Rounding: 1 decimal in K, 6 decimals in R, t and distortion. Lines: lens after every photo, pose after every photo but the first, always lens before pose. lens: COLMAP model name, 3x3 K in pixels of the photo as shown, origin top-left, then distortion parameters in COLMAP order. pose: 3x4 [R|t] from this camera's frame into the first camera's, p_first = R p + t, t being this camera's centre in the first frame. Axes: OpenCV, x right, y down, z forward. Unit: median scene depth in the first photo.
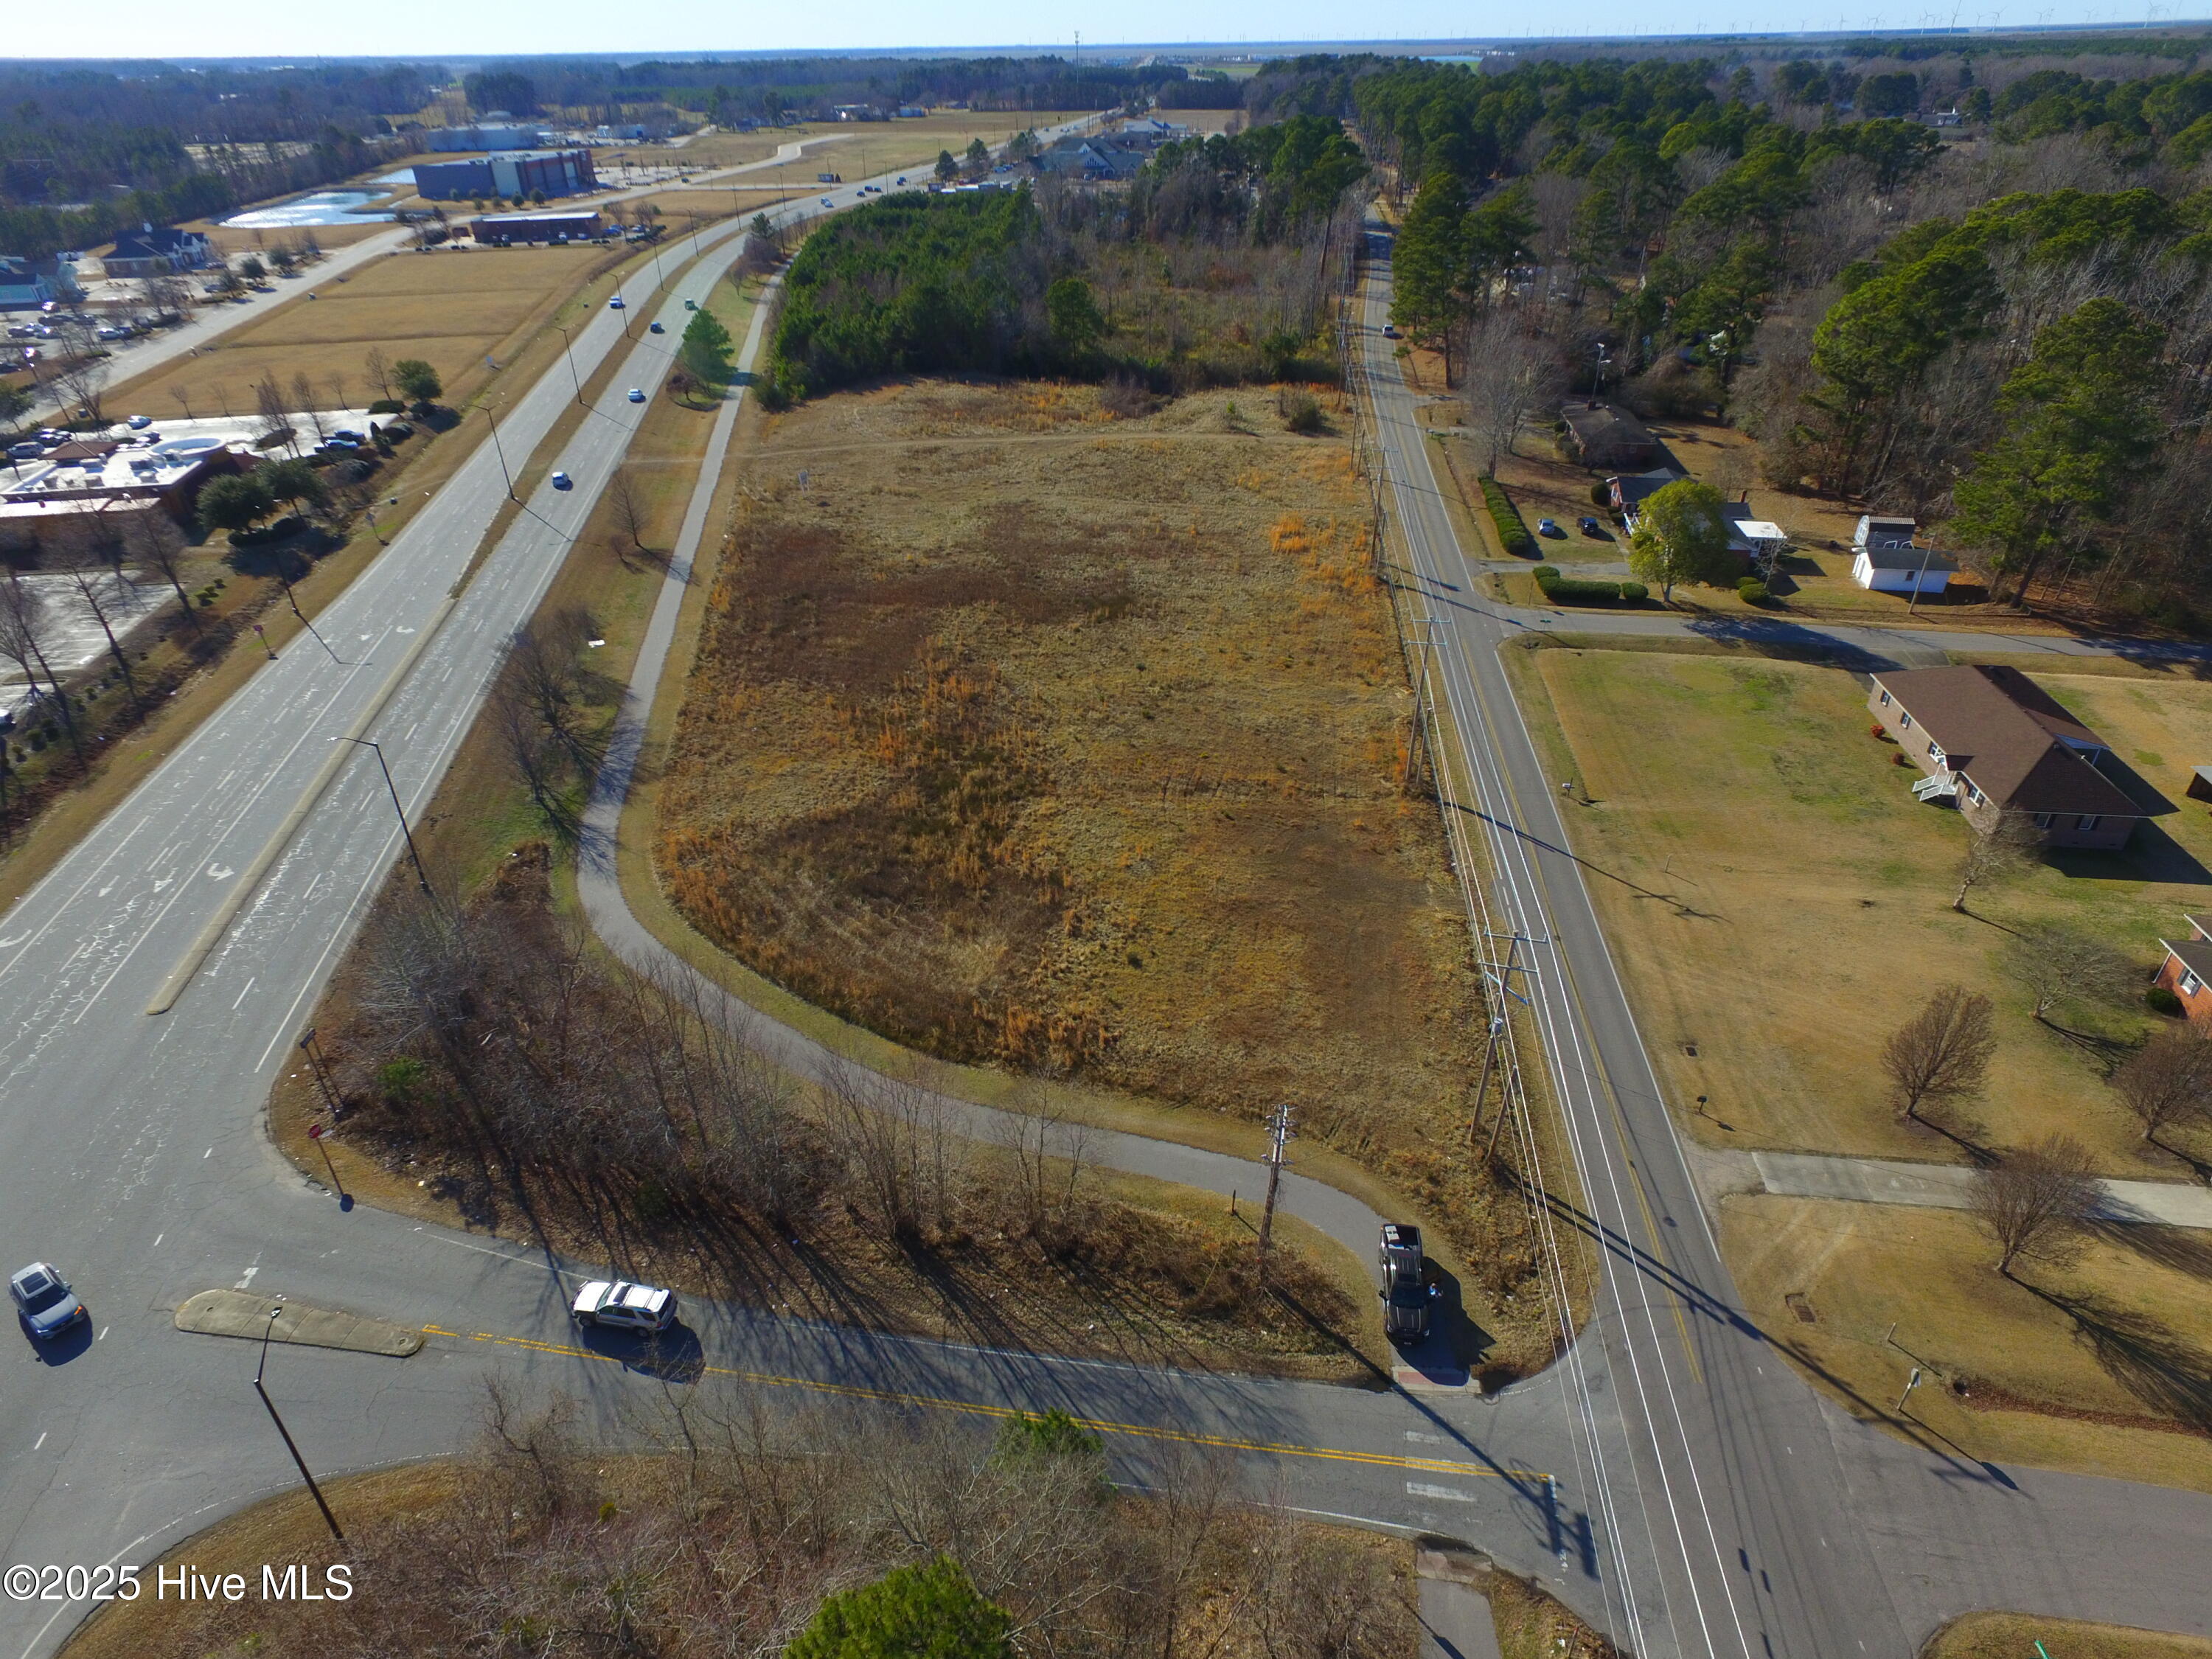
lens RADIAL K [[1278.6, 0, 1096.5], [0, 1278.6, 835.3], [0, 0, 1]] dist [-0.013315, 0.013441]
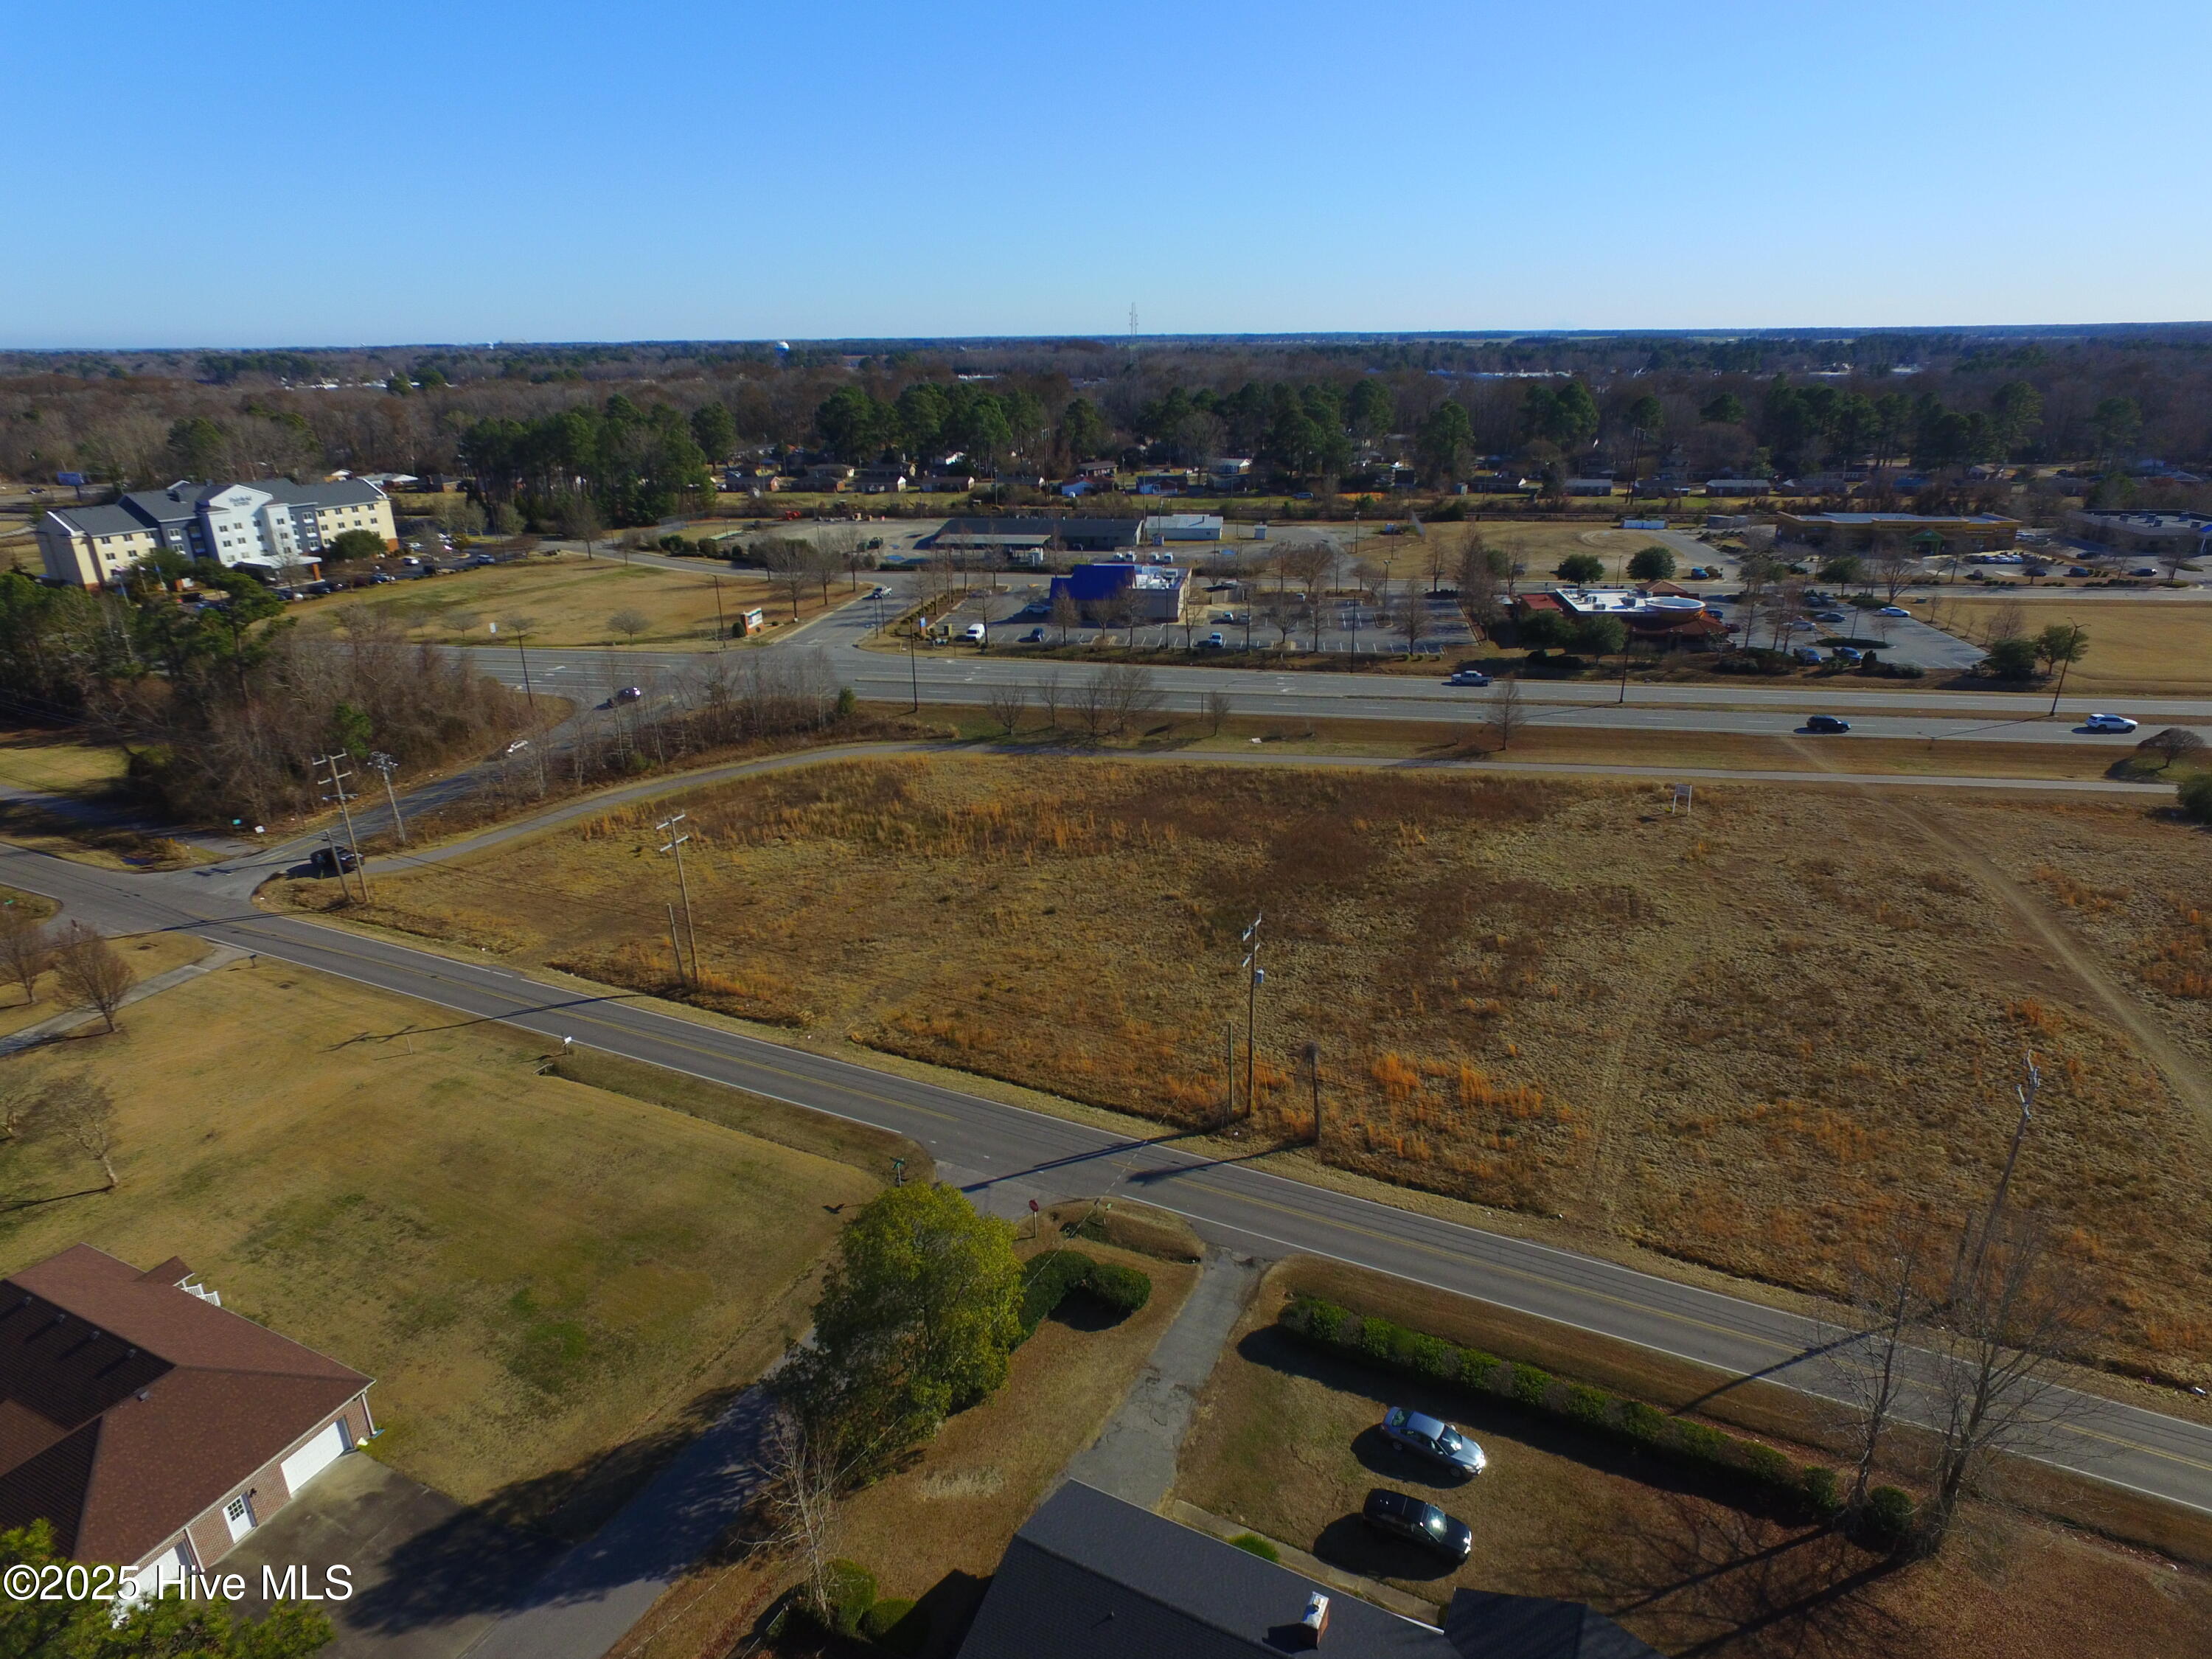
lens RADIAL K [[1278.6, 0, 1109.1], [0, 1278.6, 827.4], [0, 0, 1]] dist [-0.013315, 0.013441]
pose [[-0.315907, 0.359887, -0.877886, 0.751267], [-0.488917, 0.731214, 0.475696, -0.588869], [0.813119, 0.579489, -0.055041, 0.960186]]
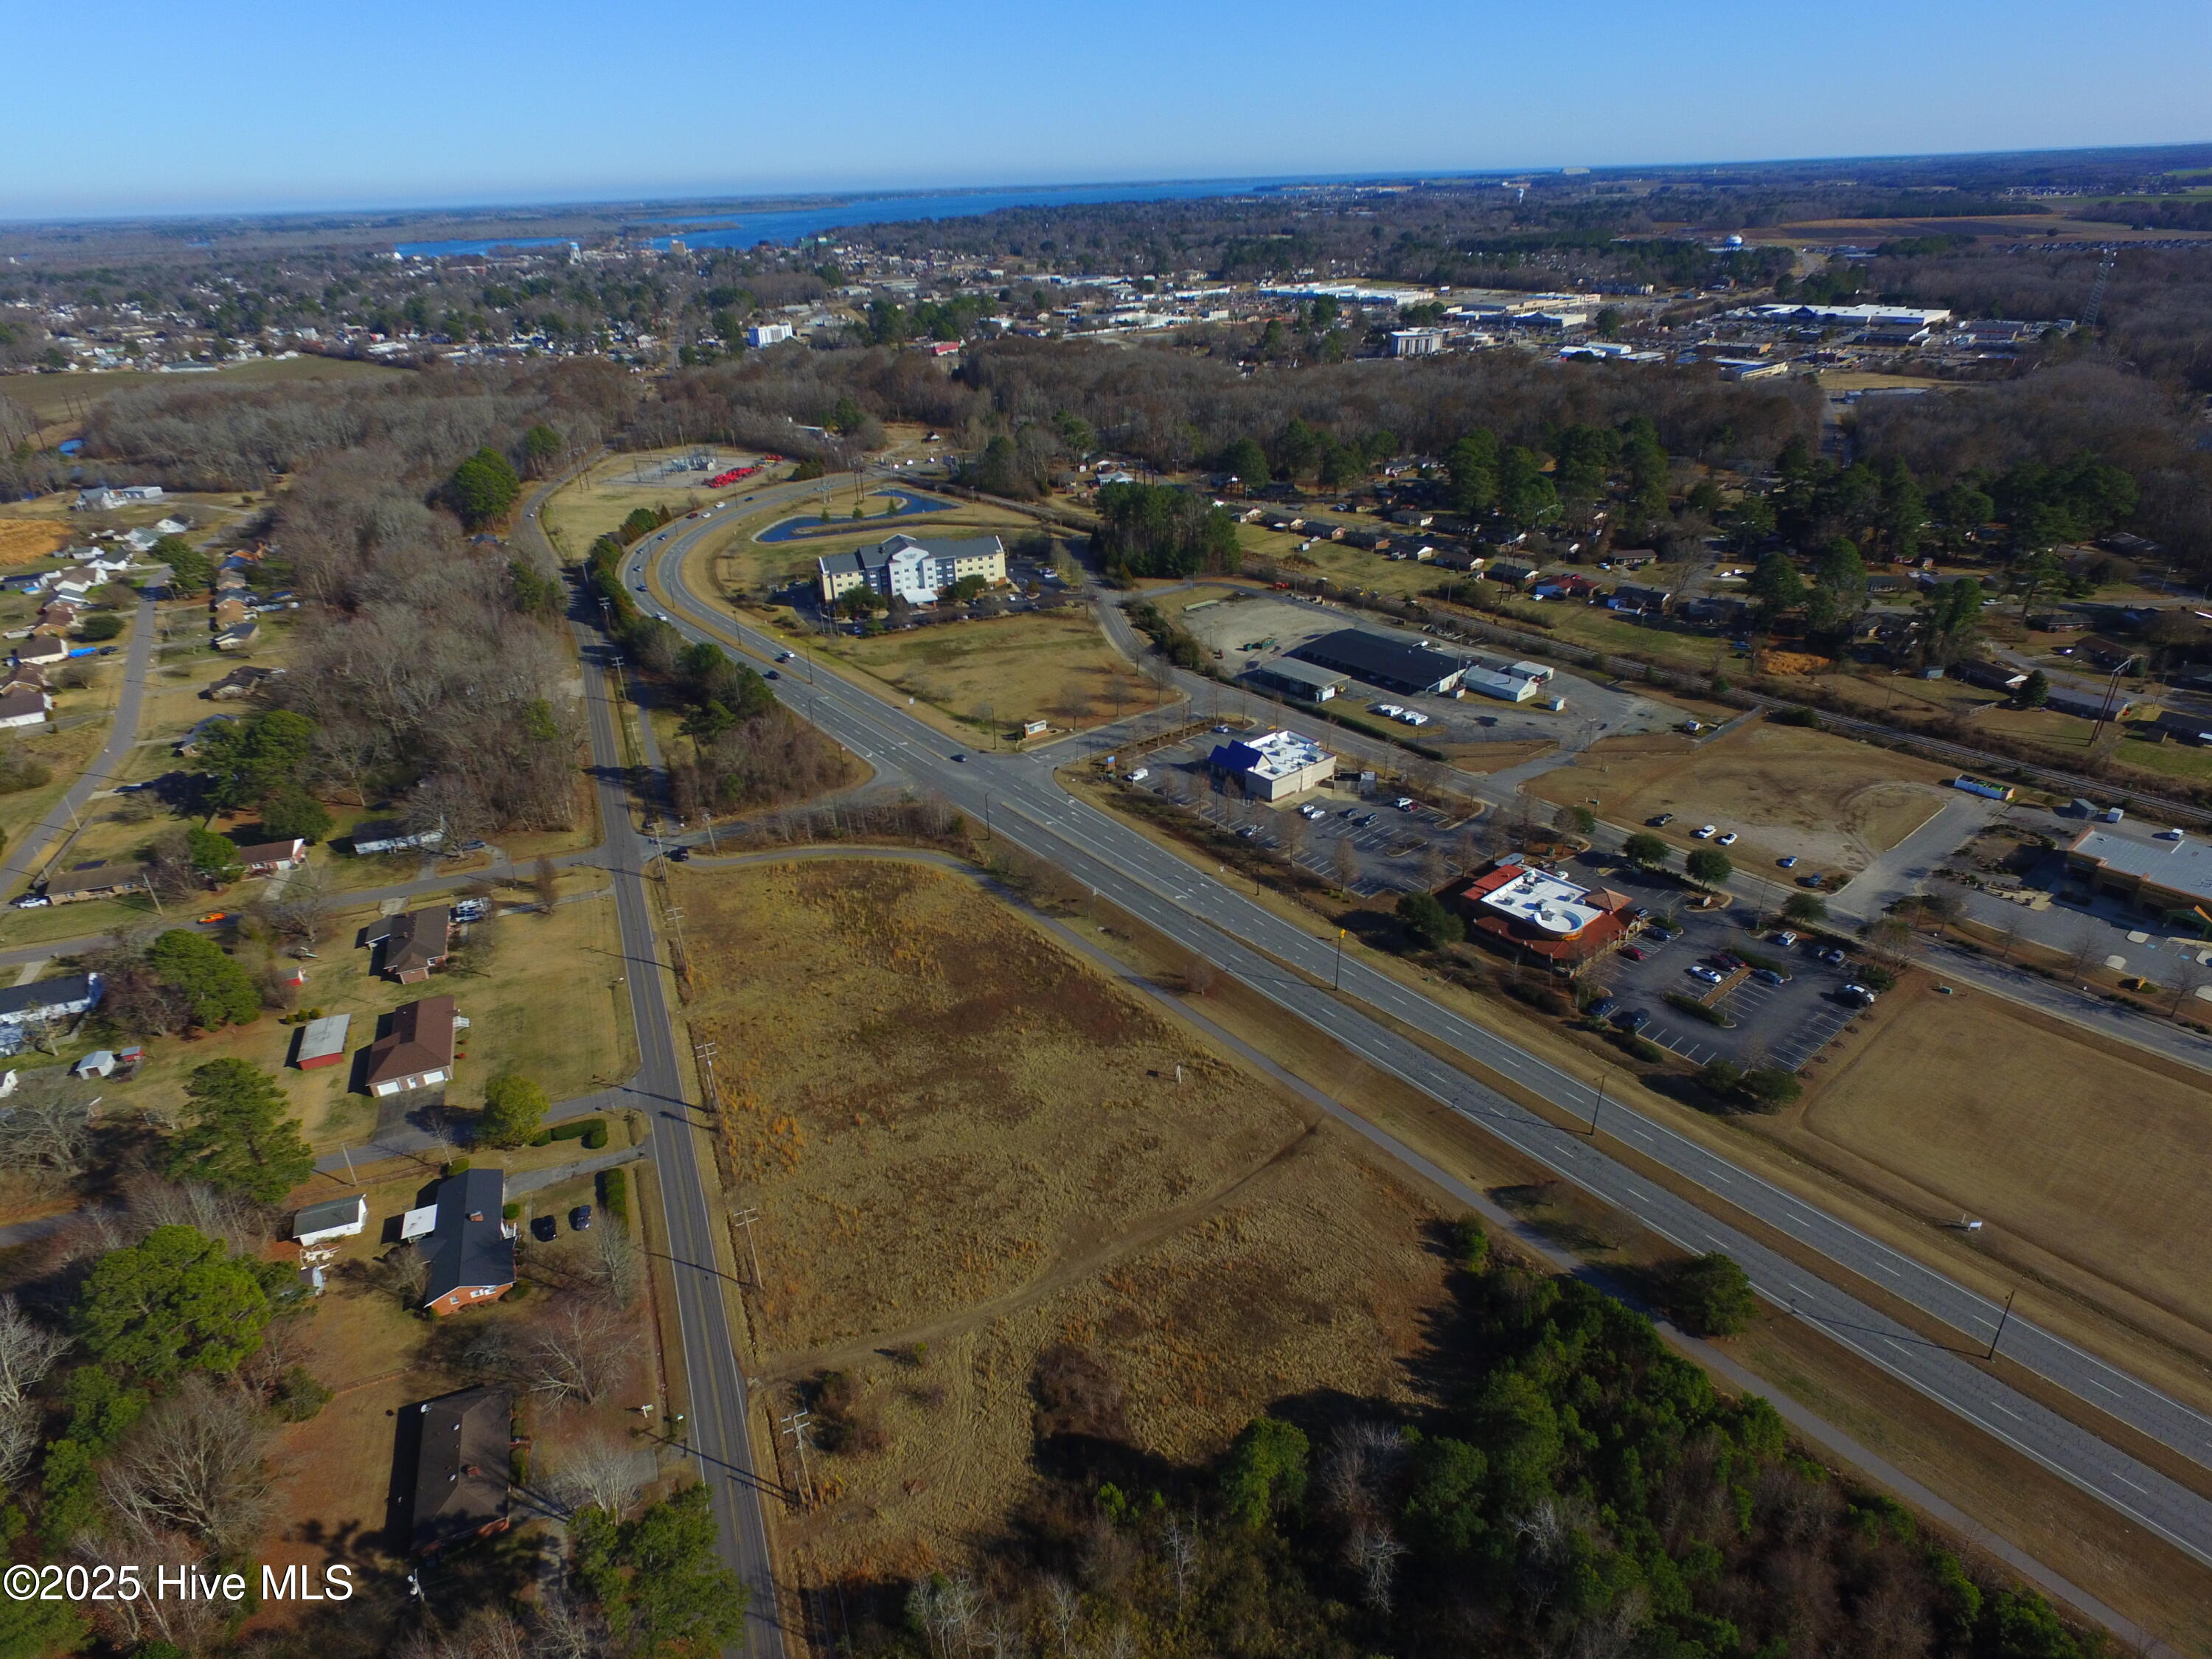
lens RADIAL K [[1278.6, 0, 1104.0], [0, 1278.6, 823.5], [0, 0, 1]] dist [-0.013315, 0.013441]
pose [[-0.872197, 0.257078, -0.416153, 0.377970], [-0.222161, 0.549764, 0.805235, -1.784367], [0.435794, 0.794777, -0.422390, 1.650168]]
